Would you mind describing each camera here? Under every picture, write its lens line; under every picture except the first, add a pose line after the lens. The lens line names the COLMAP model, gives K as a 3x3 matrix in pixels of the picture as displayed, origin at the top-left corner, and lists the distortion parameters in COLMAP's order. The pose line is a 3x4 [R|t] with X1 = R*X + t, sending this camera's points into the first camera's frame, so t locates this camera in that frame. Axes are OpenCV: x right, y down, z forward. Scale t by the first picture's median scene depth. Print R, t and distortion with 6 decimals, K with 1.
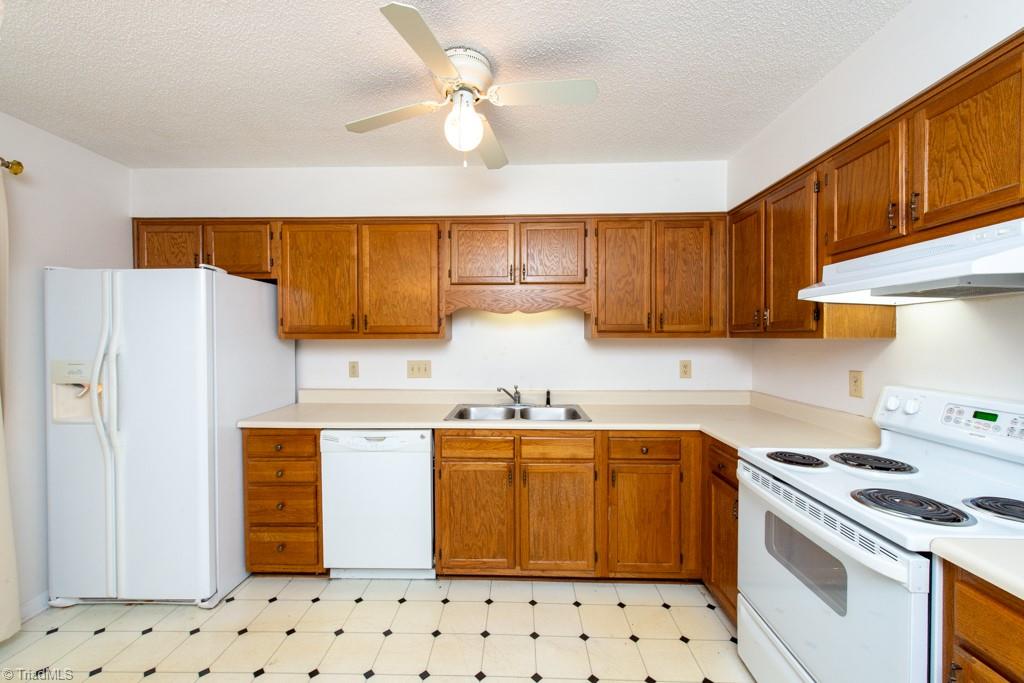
lens RADIAL K [[394.6, 0, 512.0], [0, 394.6, 341.5], [0, 0, 1]] dist [0.002049, -0.000121]
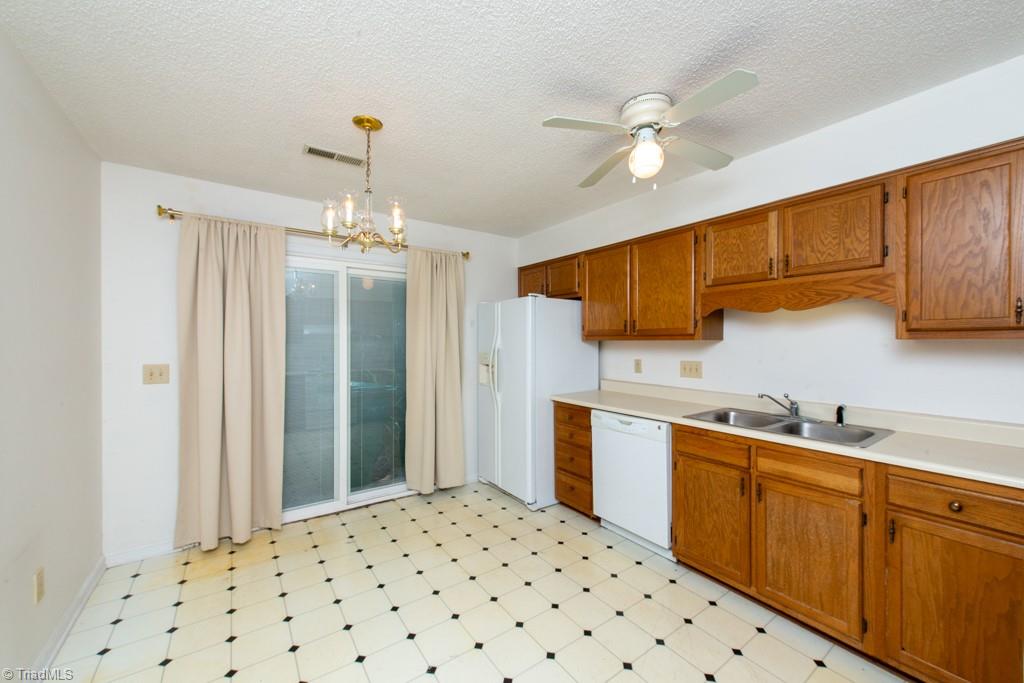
lens RADIAL K [[394.6, 0, 512.0], [0, 394.6, 341.5], [0, 0, 1]] dist [0.002049, -0.000121]
pose [[0.594620, 0.002573, -0.804003, 0.417452], [-0.006183, 0.999980, -0.001372, 0.000636], [0.803983, 0.005787, 0.594624, -0.006199]]
